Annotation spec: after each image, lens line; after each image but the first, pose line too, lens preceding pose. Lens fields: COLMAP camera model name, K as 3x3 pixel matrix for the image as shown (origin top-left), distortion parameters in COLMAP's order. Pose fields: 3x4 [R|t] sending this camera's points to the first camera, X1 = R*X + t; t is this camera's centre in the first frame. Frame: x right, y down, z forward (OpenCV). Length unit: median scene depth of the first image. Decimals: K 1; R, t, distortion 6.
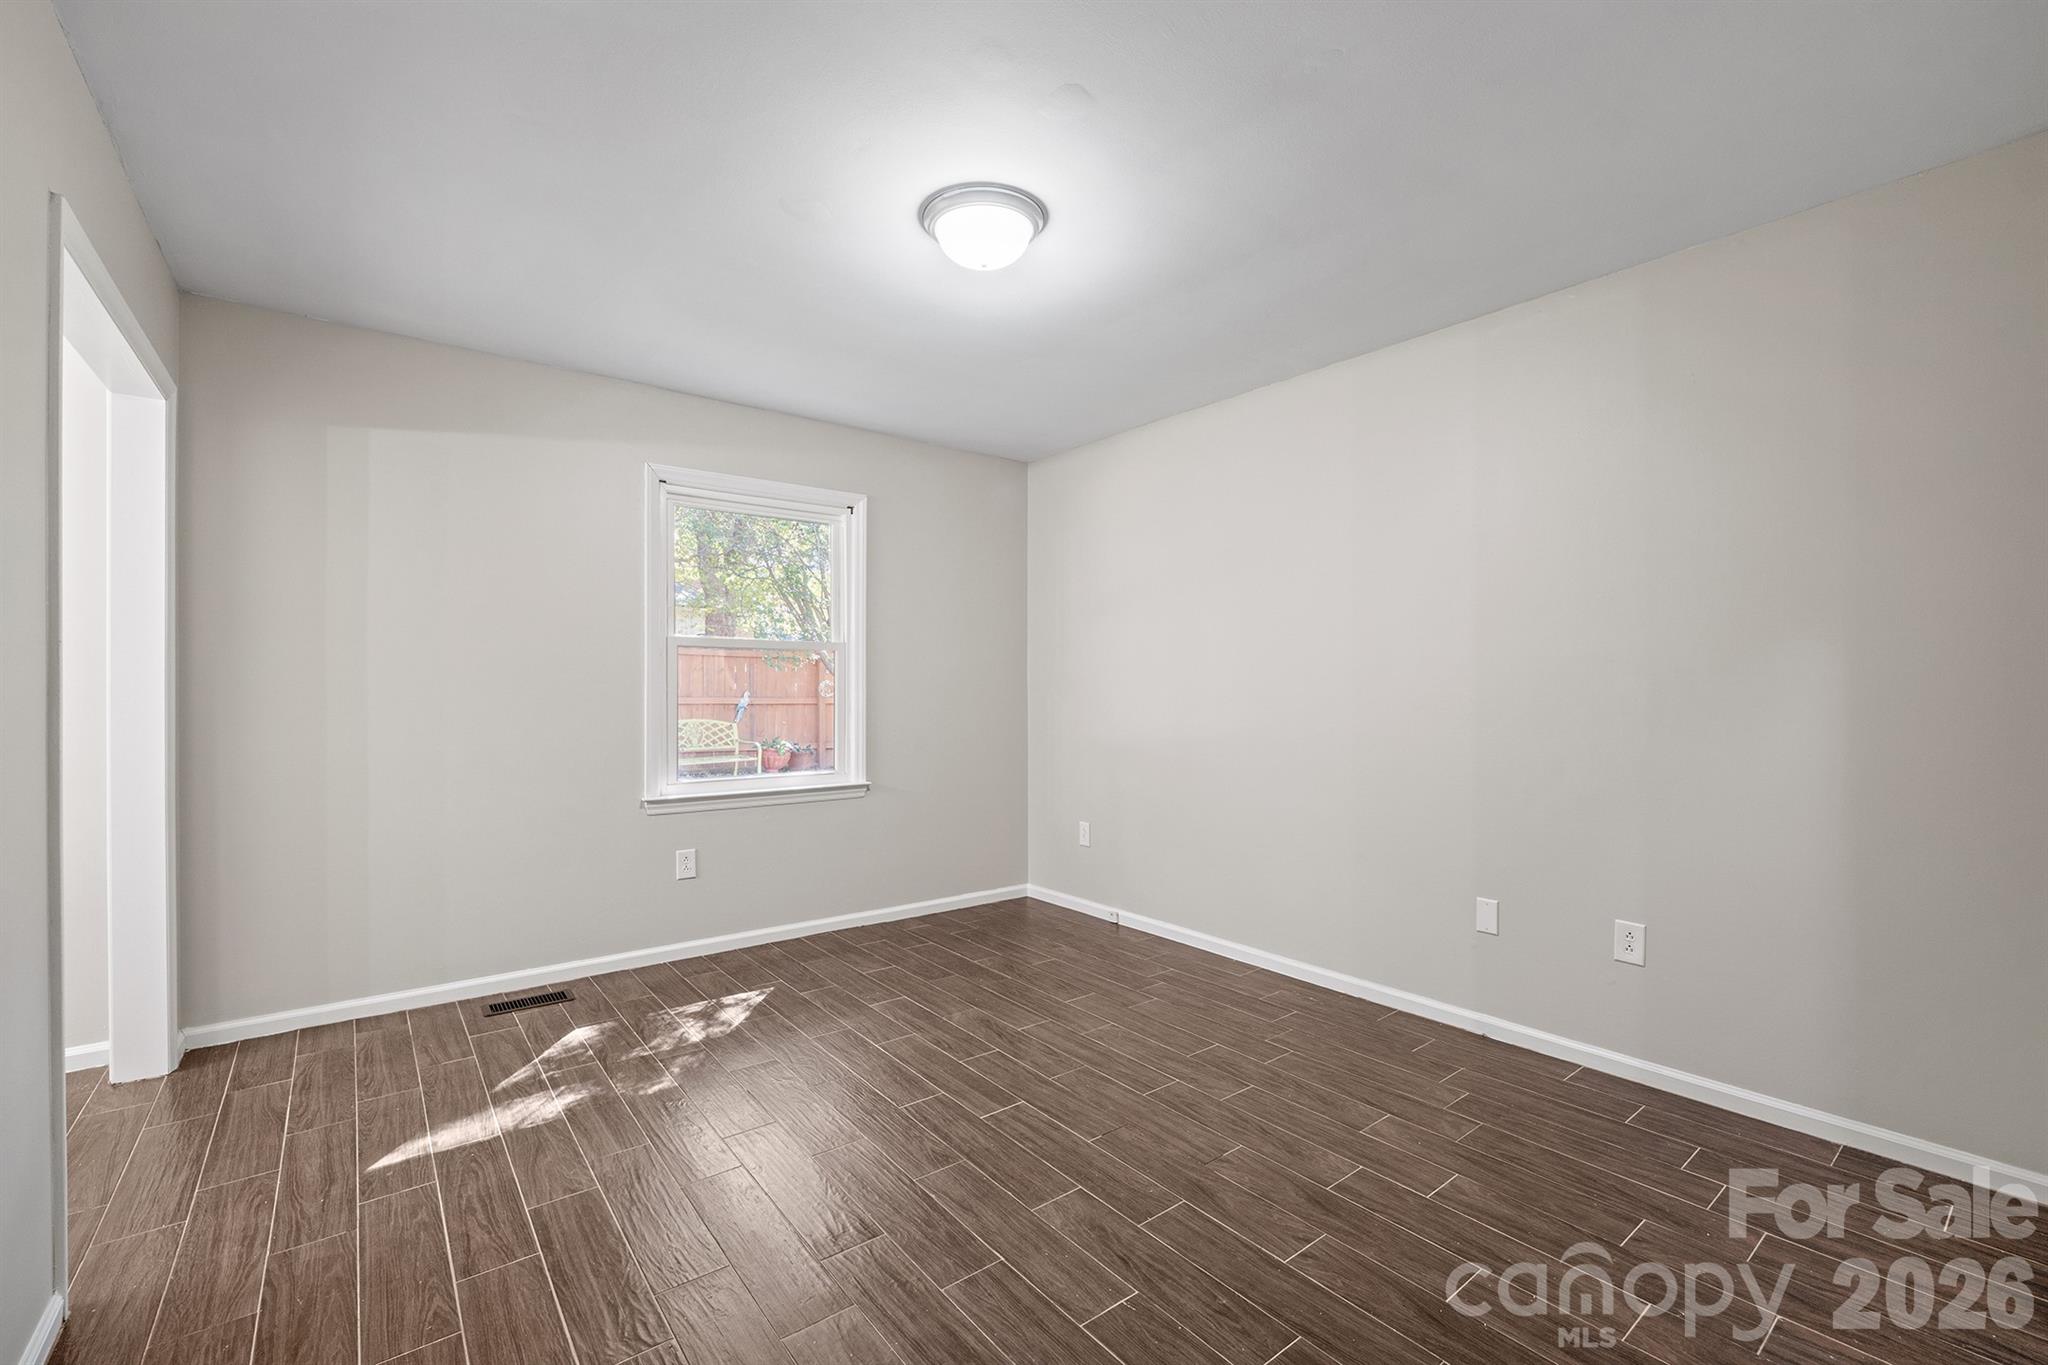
lens RADIAL K [[860.2, 0, 1025.9], [0, 860.2, 686.0], [0, 0, 1]] dist [-0.007297, -0.000869]
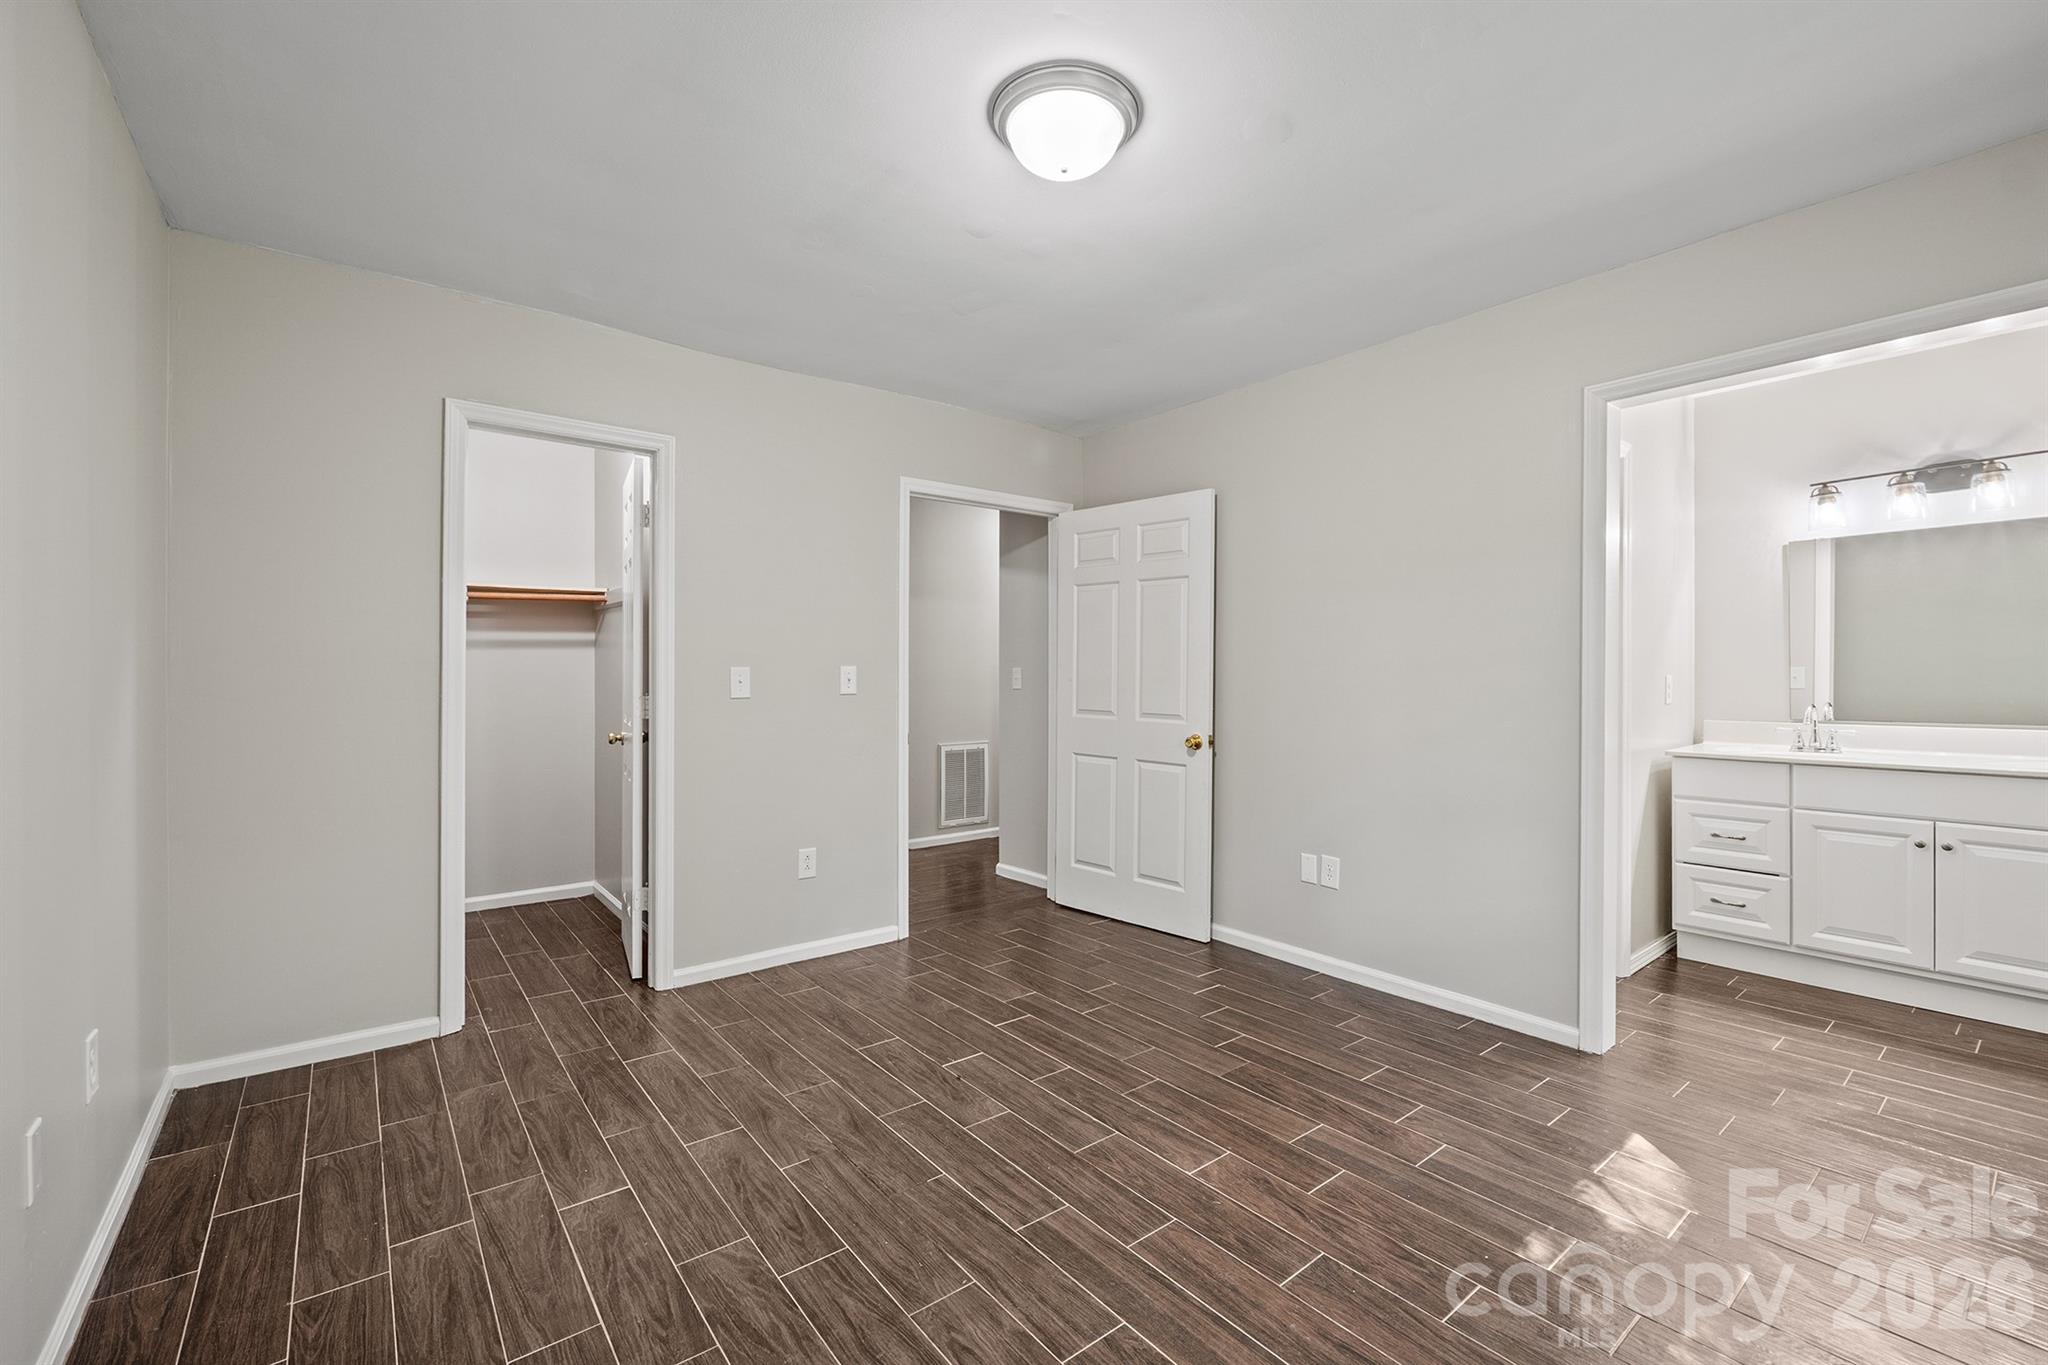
lens RADIAL K [[860.2, 0, 1019.4], [0, 860.2, 671.6], [0, 0, 1]] dist [-0.007297, -0.000869]
pose [[-0.999994, -0.000911, 0.003319, -0.007224], [-0.000929, 0.999986, -0.005196, 0.000284], [-0.003314, -0.005200, -0.999981, 1.454706]]
